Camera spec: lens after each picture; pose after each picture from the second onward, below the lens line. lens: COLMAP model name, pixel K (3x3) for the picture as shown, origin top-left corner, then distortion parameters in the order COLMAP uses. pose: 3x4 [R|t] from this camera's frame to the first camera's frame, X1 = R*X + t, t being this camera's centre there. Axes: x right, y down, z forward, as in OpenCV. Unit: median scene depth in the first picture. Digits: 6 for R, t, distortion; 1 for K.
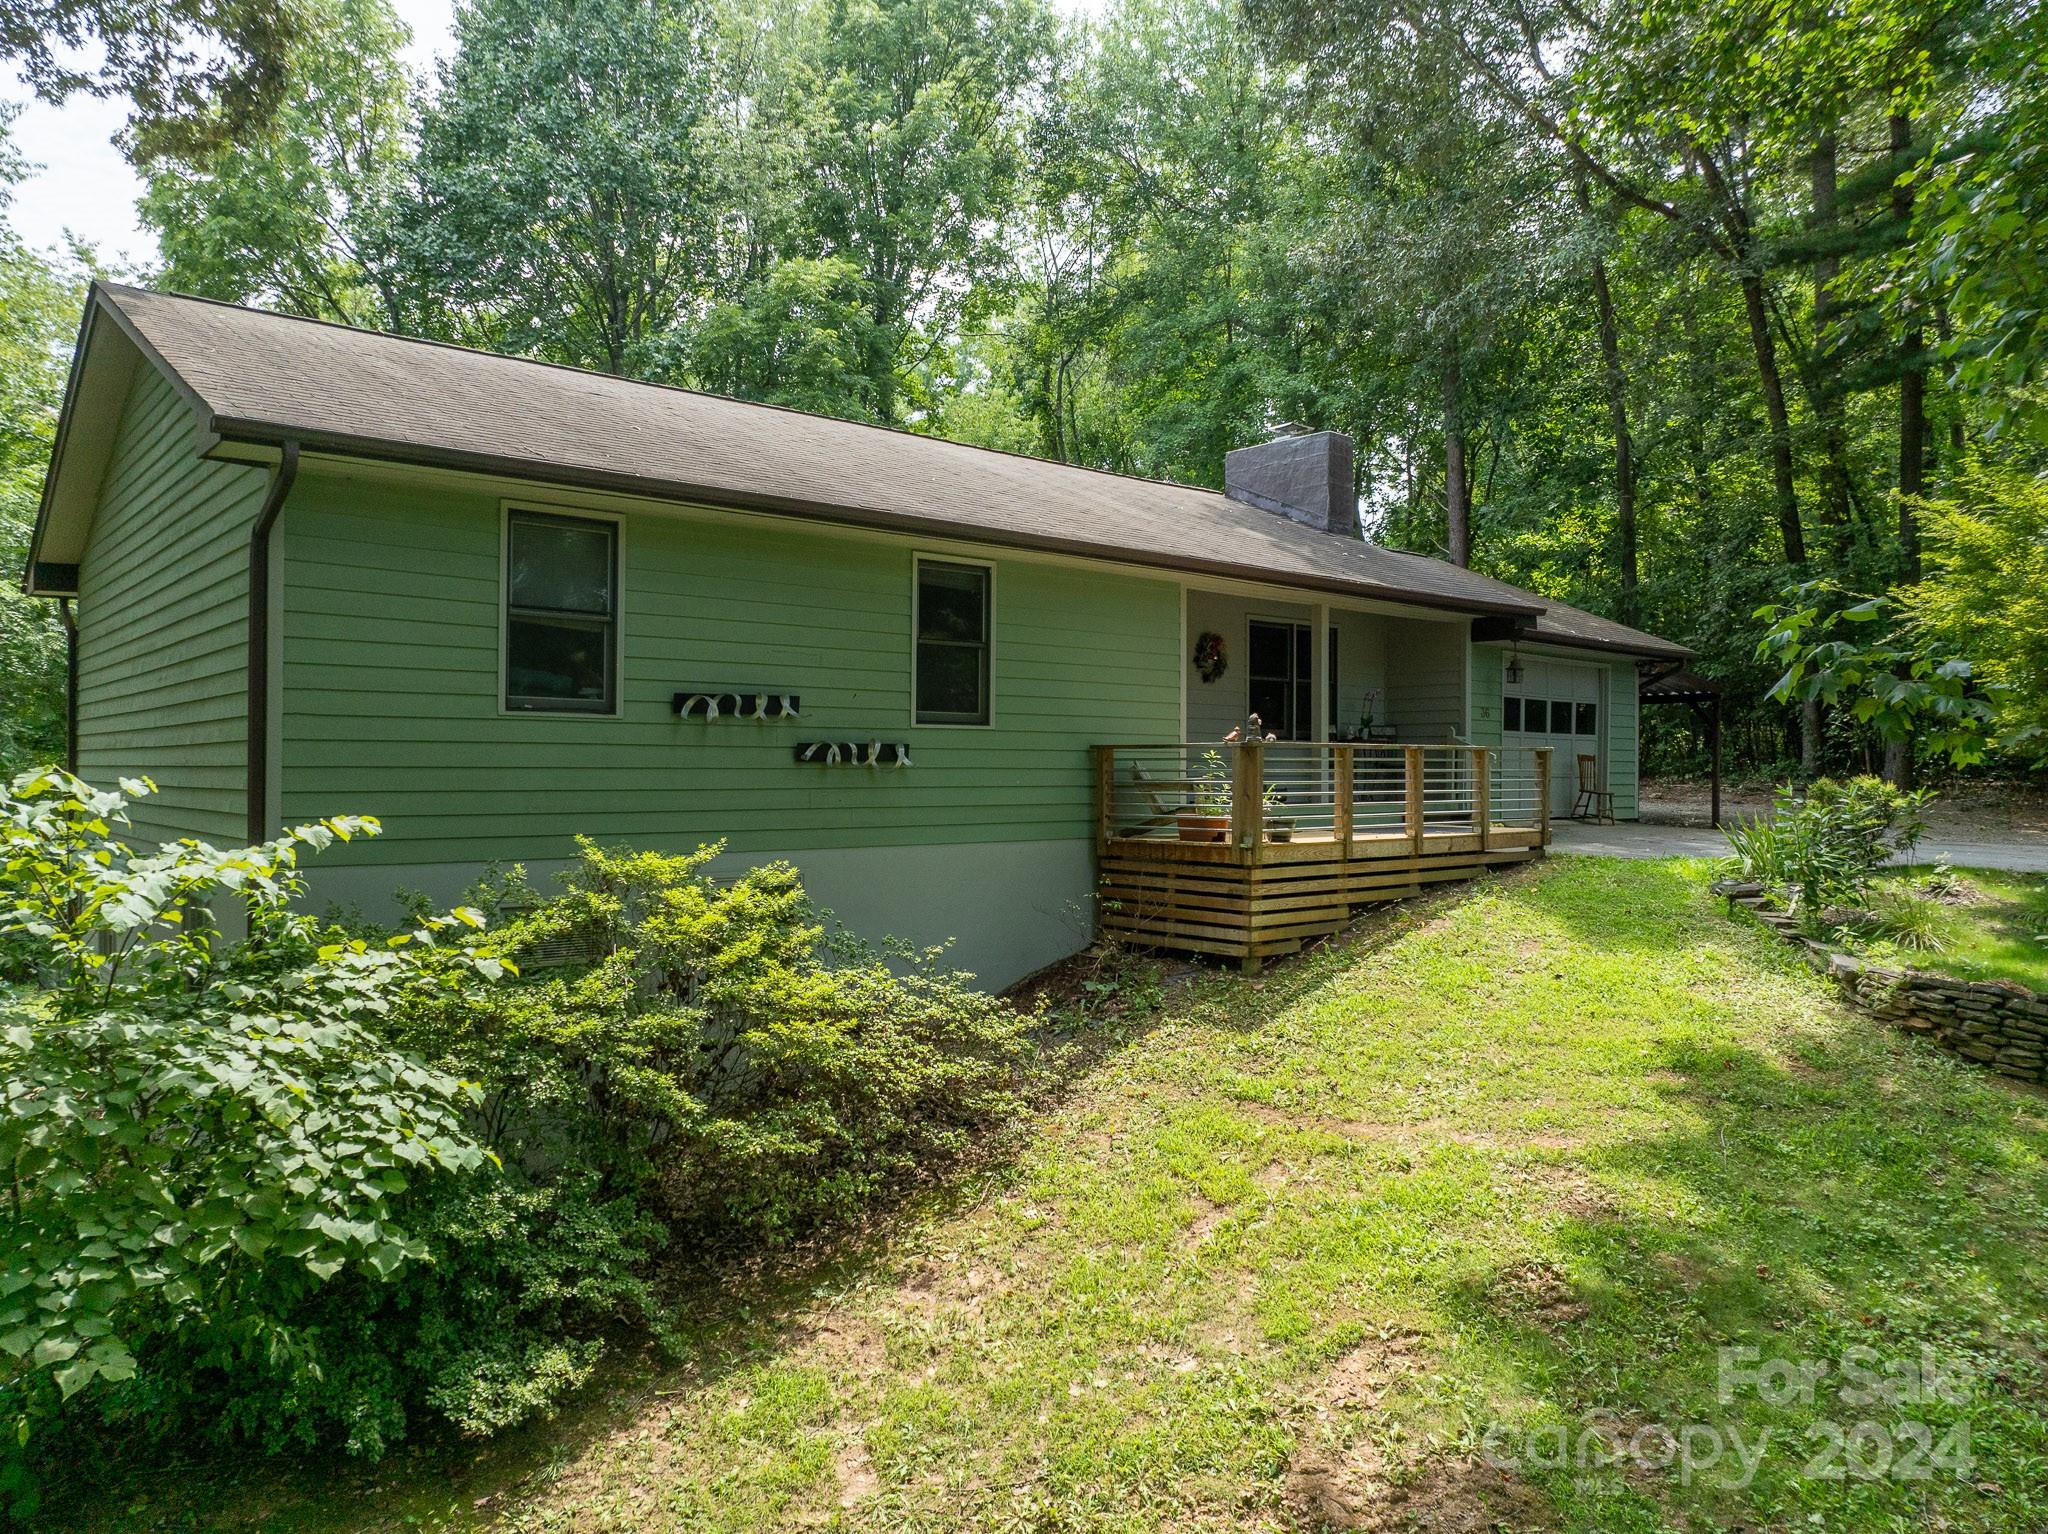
lens RADIAL K [[1462.2, 0, 1024.0], [0, 1462.2, 767.0], [0, 0, 1]] dist [-0.006466, 0.001261]
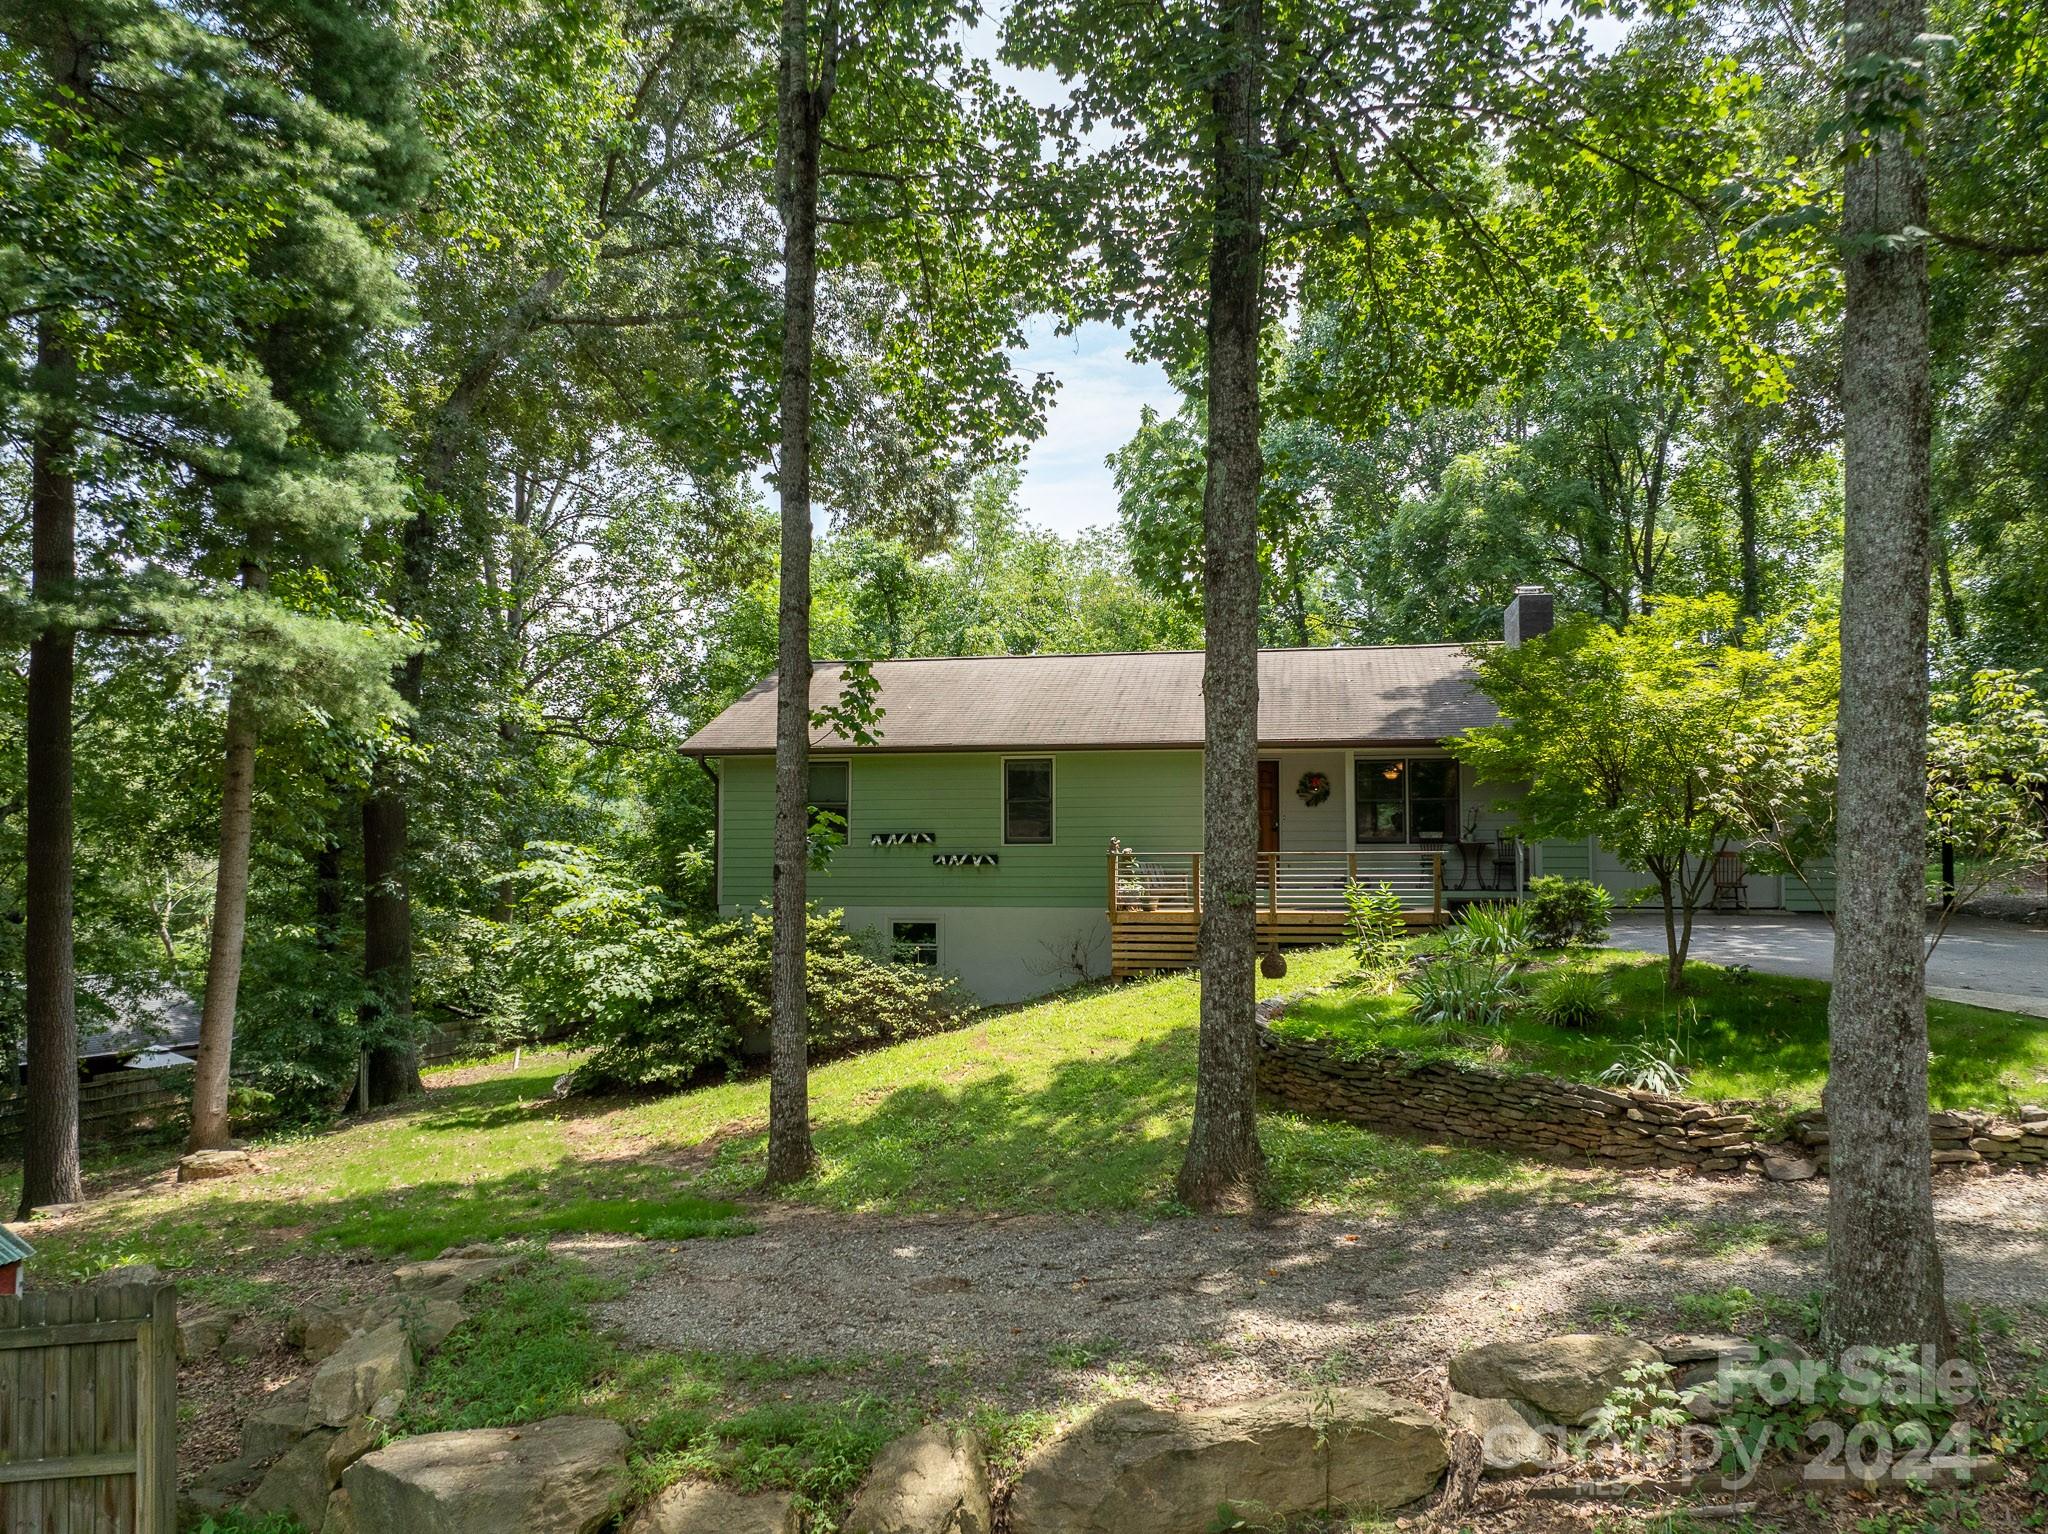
lens RADIAL K [[1454.7, 0, 1024.0], [0, 1454.7, 767.0], [0, 0, 1]] dist [0.007019, -0.091089]
pose [[0.621982, -0.046016, -0.781678, 1.468188], [0.008887, 0.998622, -0.051716, -0.031909], [0.782981, 0.025220, 0.621534, -0.189920]]
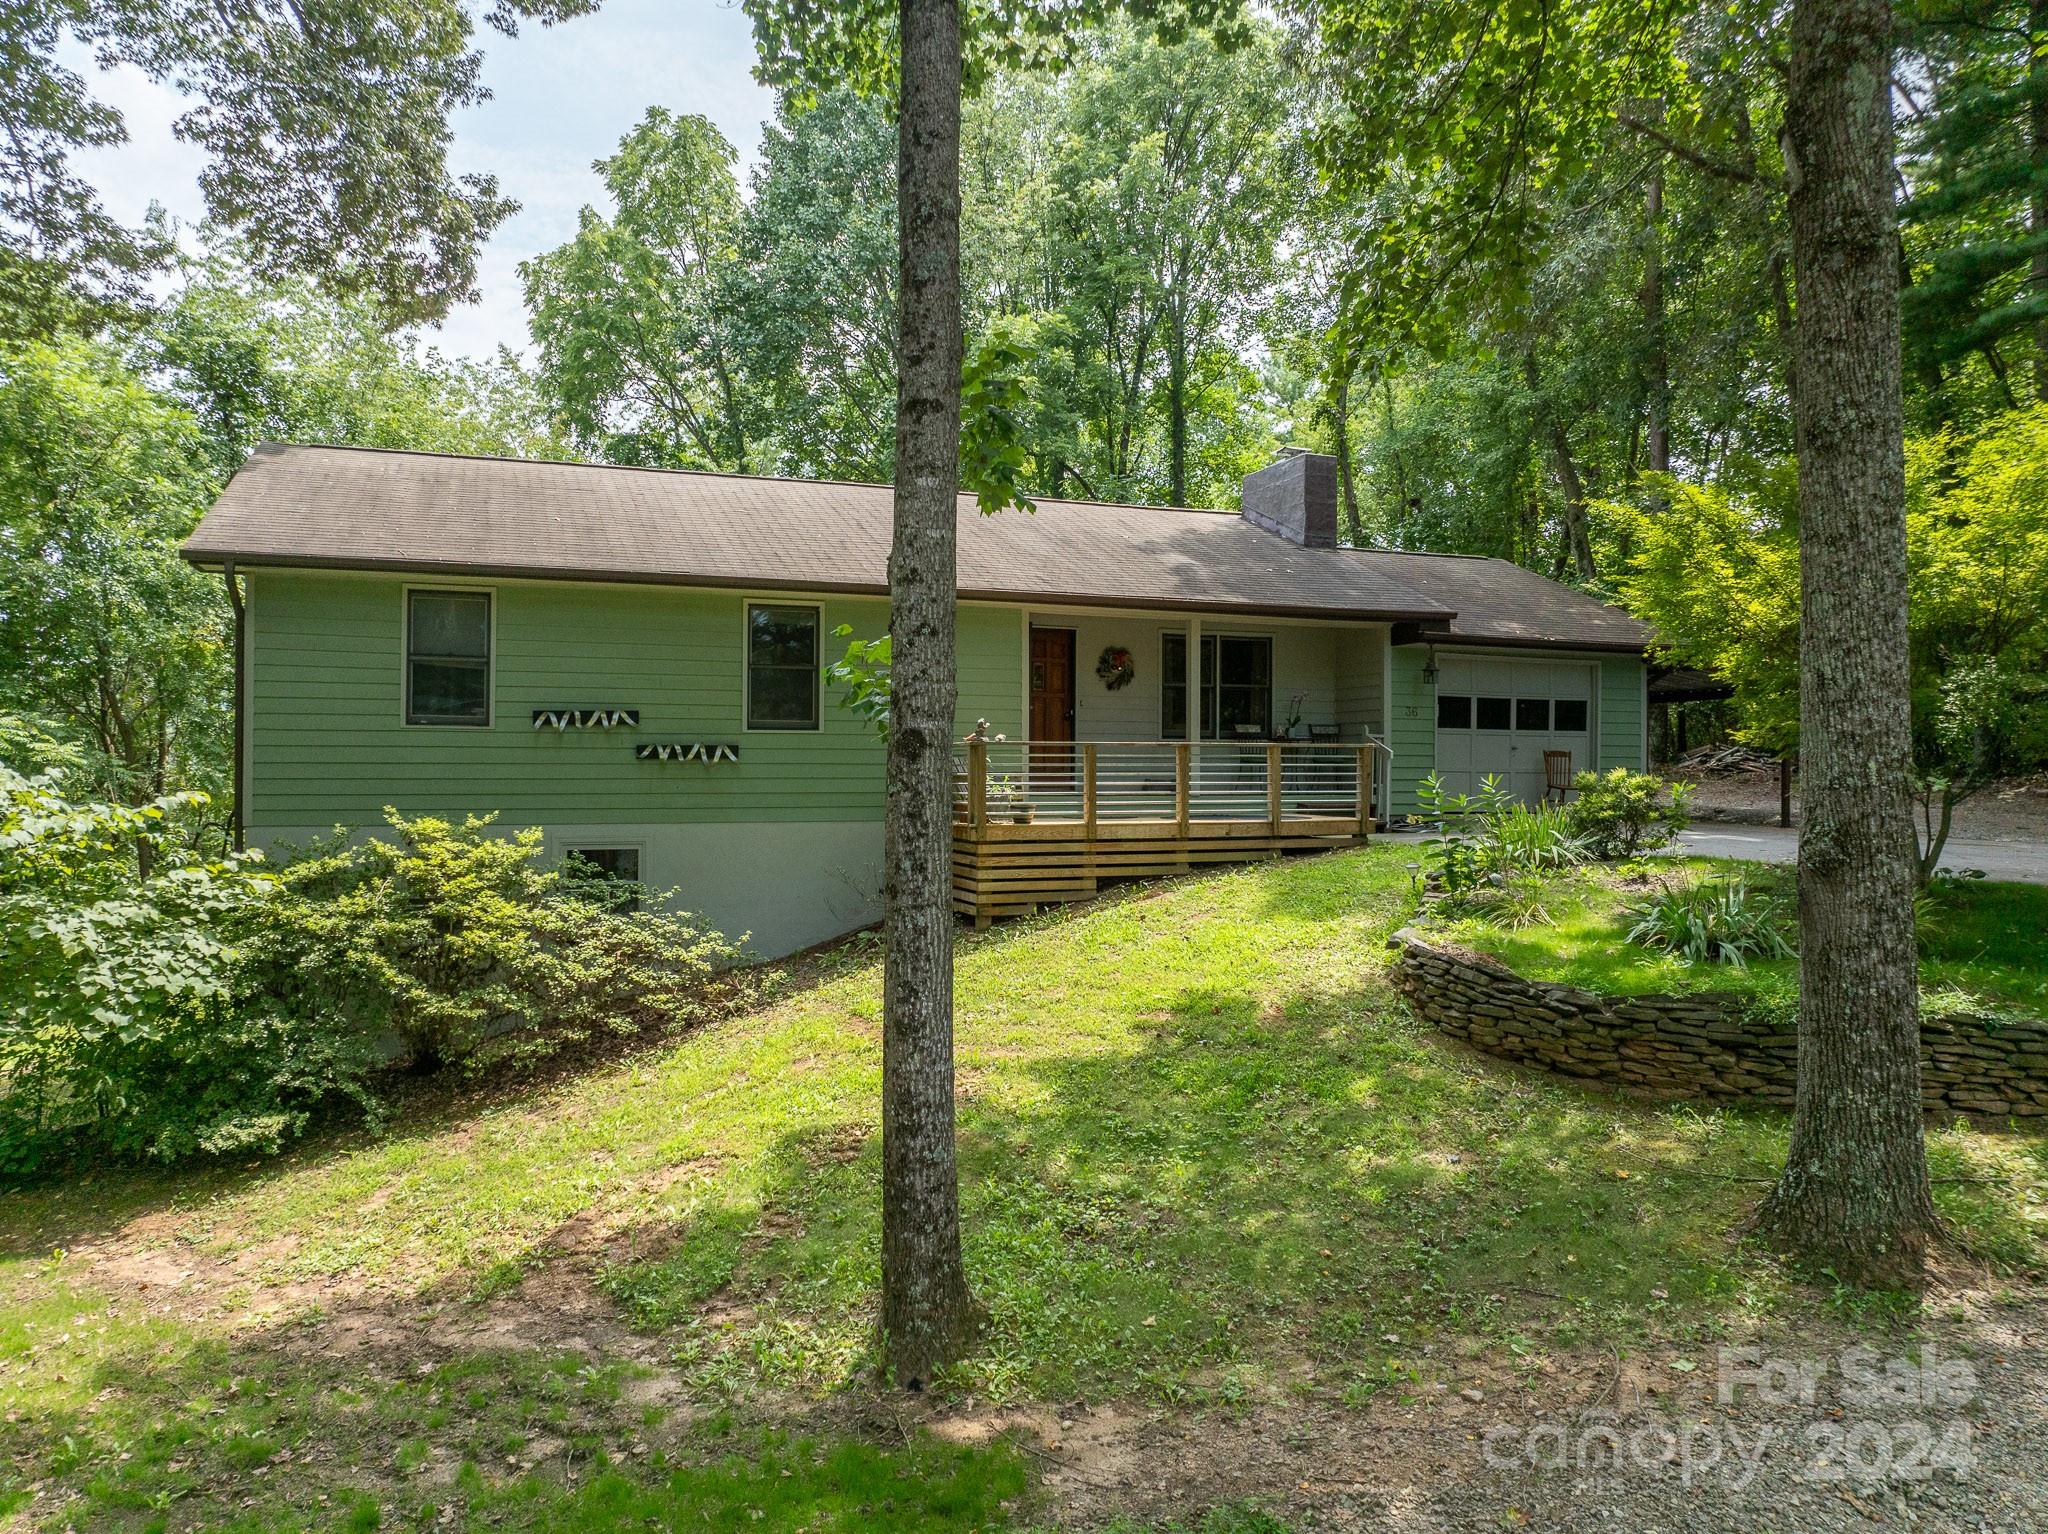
lens RADIAL K [[1454.7, 0, 1024.0], [0, 1454.7, 767.0], [0, 0, 1]] dist [0.007019, -0.091089]
pose [[0.940316, 0.000235, -0.340303, 0.606563], [0.000559, 0.999997, 0.002236, 0.001155], [0.340302, -0.002292, 0.940313, -0.145349]]
